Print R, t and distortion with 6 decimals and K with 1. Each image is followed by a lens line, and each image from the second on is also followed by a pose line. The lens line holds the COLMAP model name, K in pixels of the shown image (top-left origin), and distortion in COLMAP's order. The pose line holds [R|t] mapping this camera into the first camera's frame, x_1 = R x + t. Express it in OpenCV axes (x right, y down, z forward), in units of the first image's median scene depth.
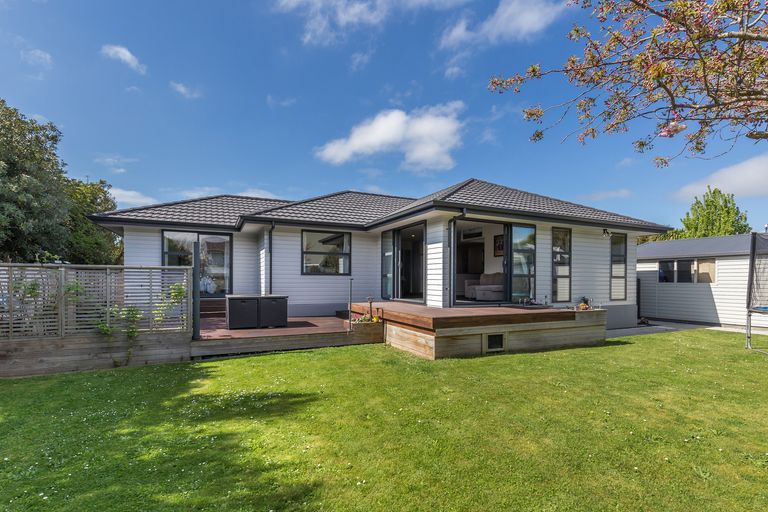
lens RADIAL K [[375.0, 0, 387.9], [0, 375.0, 297.7], [0, 0, 1]] dist [0.001352, -0.000174]
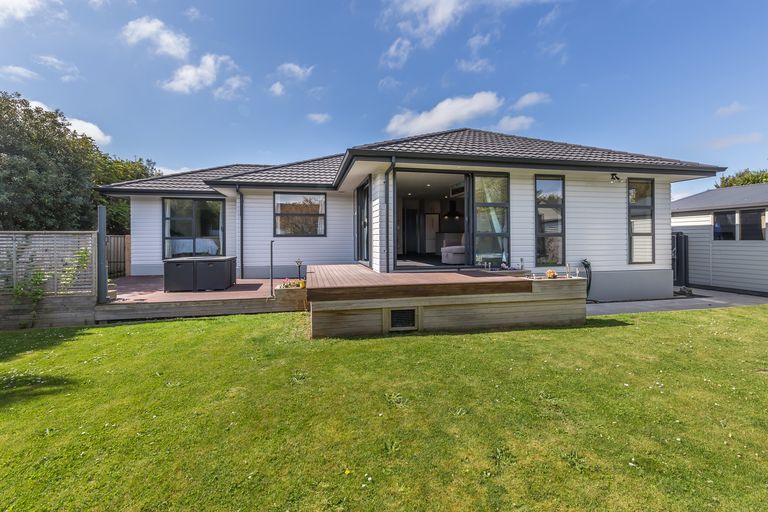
lens RADIAL K [[337.4, 0, 379.8], [0, 337.4, 254.1], [0, 0, 1]] dist [0.001129, -0.000563]
pose [[0.970284, -0.000697, -0.241967, 0.313069], [-0.000496, 0.999988, -0.004867, -0.012104], [0.241967, 0.004842, 0.970272, 0.221810]]
